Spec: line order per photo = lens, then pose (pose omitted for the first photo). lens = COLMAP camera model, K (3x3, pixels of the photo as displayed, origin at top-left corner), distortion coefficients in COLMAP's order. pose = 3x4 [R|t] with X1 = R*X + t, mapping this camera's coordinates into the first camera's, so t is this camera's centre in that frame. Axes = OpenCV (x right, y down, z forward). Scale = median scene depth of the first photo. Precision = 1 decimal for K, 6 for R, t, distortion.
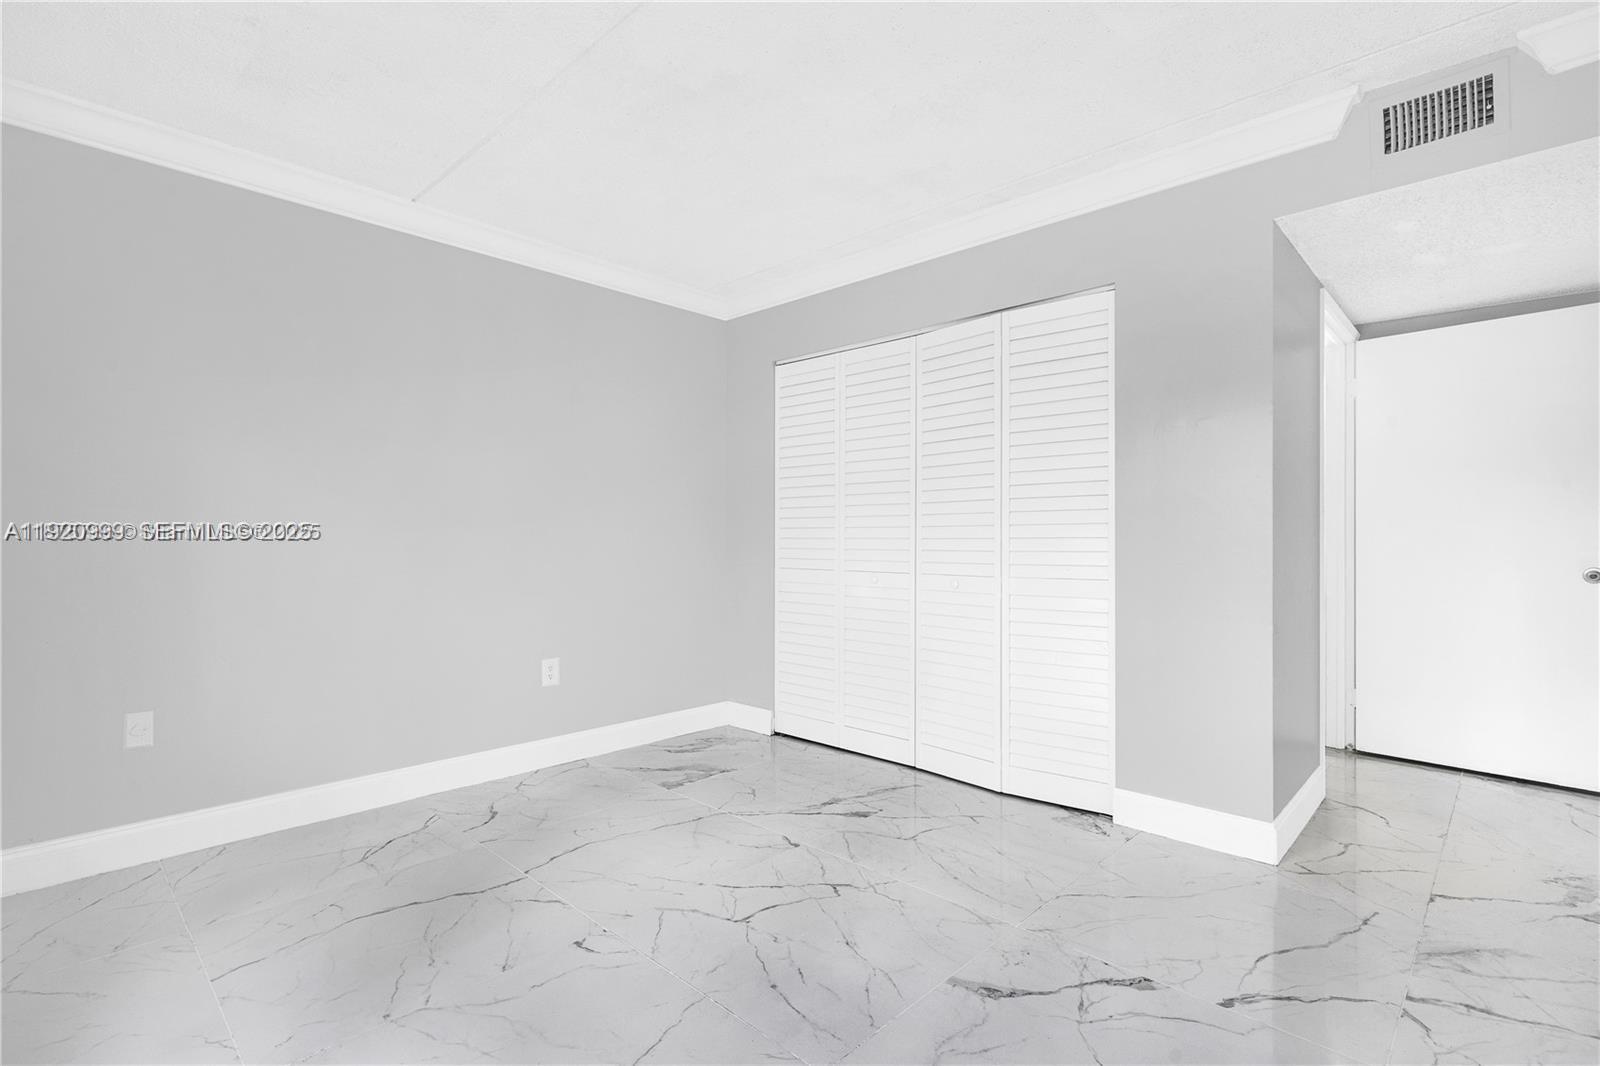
lens RADIAL K [[750.8, 0, 790.0], [0, 750.8, 538.8], [0, 0, 1]] dist [-0.004220, -0.000746]
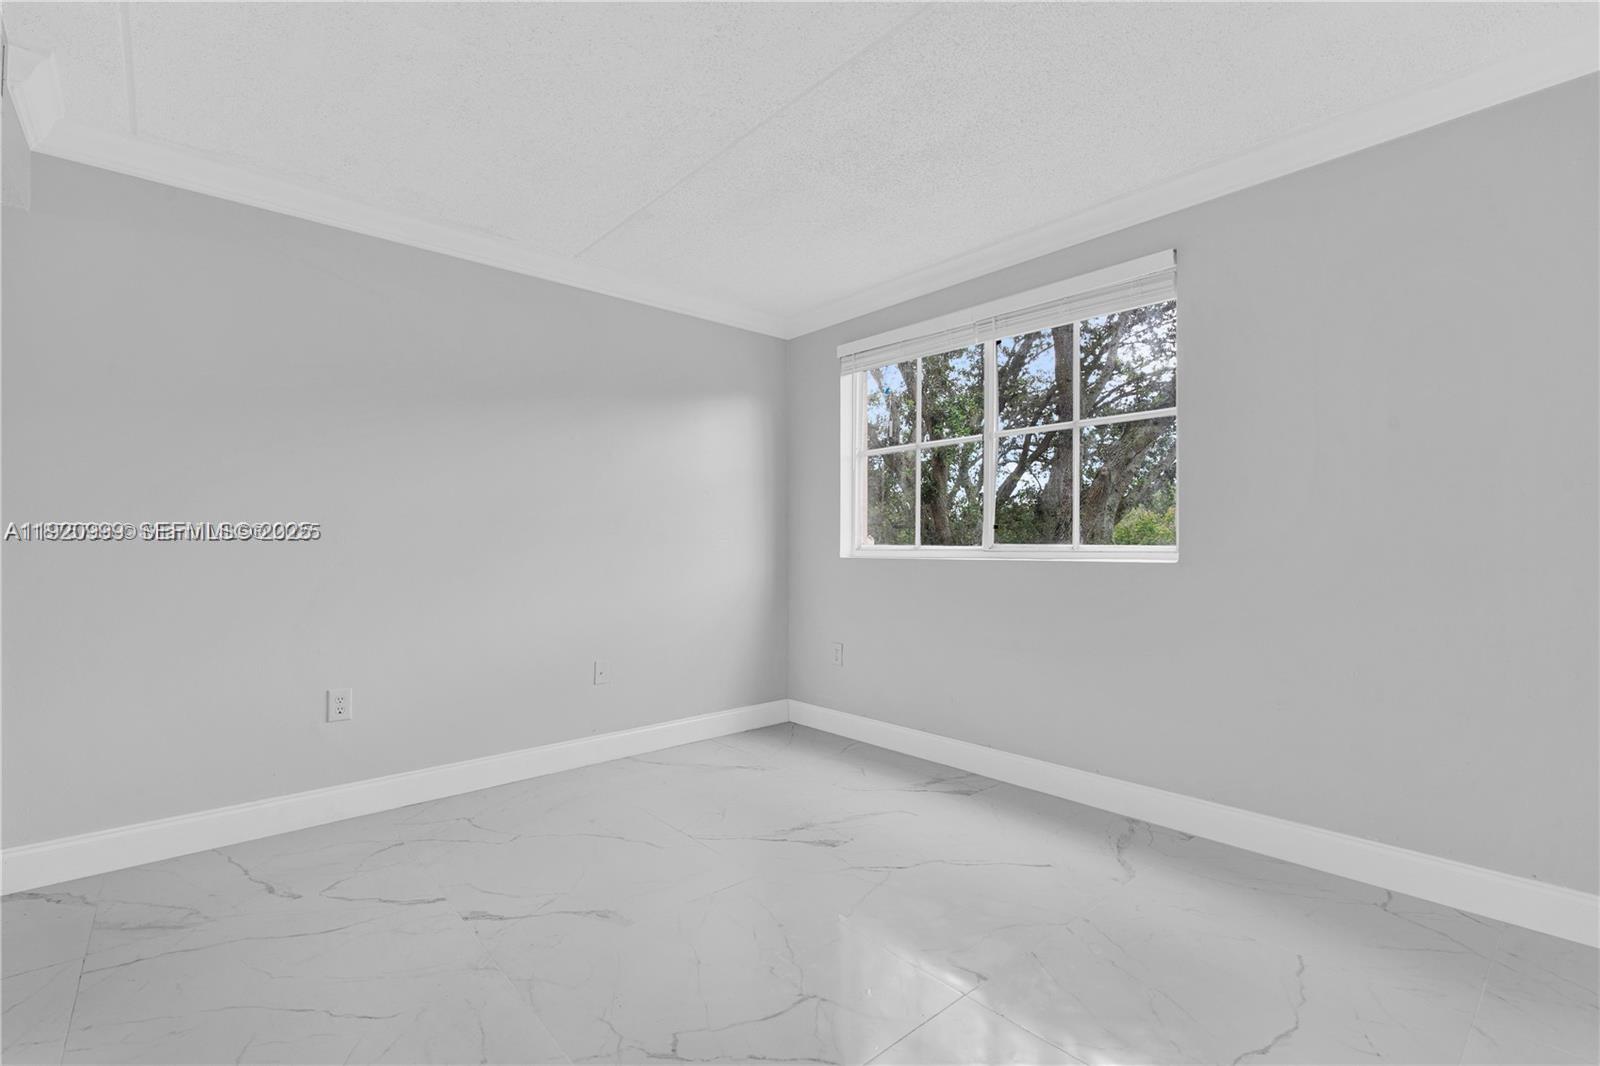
lens RADIAL K [[709.1, 0, 800.0], [0, 709.1, 533.0], [0, 0, 1]] dist [-0.001598, -0.000207]
pose [[-0.996397, 0.006975, 0.084522, -0.091389], [0.005934, 0.999903, -0.012564, 0.000261], [-0.084602, -0.012017, -0.996342, 1.292698]]
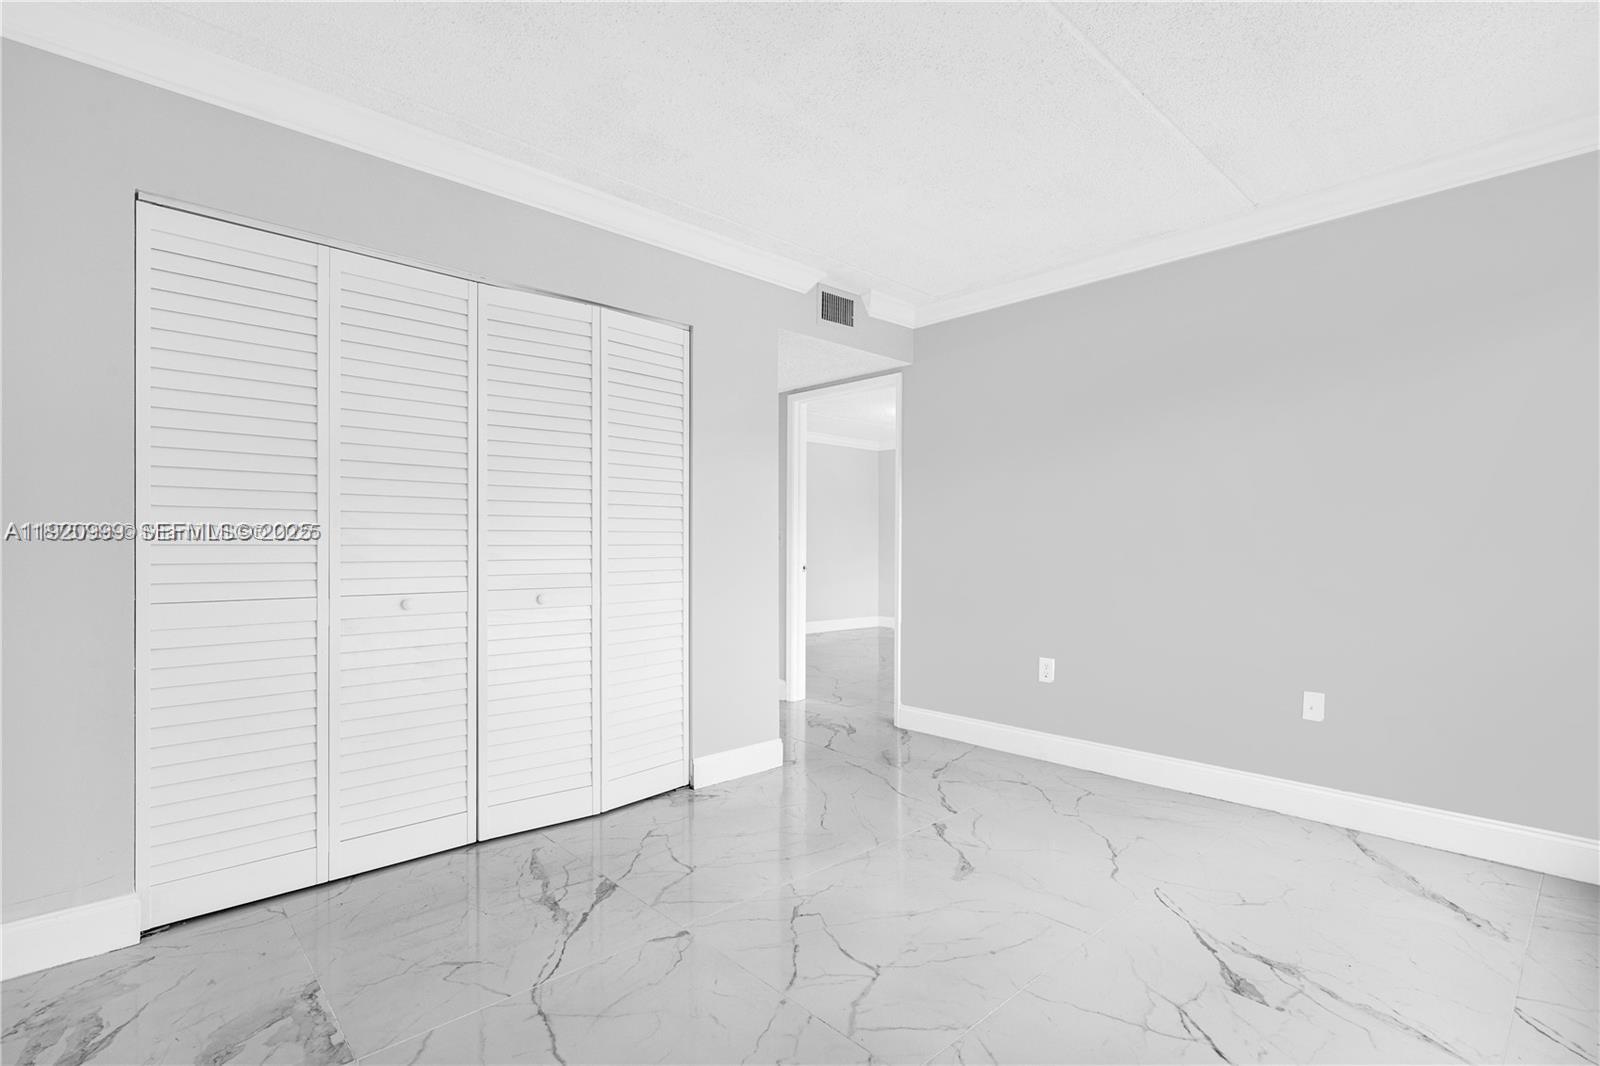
lens RADIAL K [[750.8, 0, 790.0], [0, 750.8, 538.8], [0, 0, 1]] dist [-0.004220, -0.000746]
pose [[0.053414, 0.007641, 0.998543, -0.697004], [0.003421, 0.999963, -0.007835, 0.000523], [-0.998567, 0.003834, 0.053386, 0.758919]]
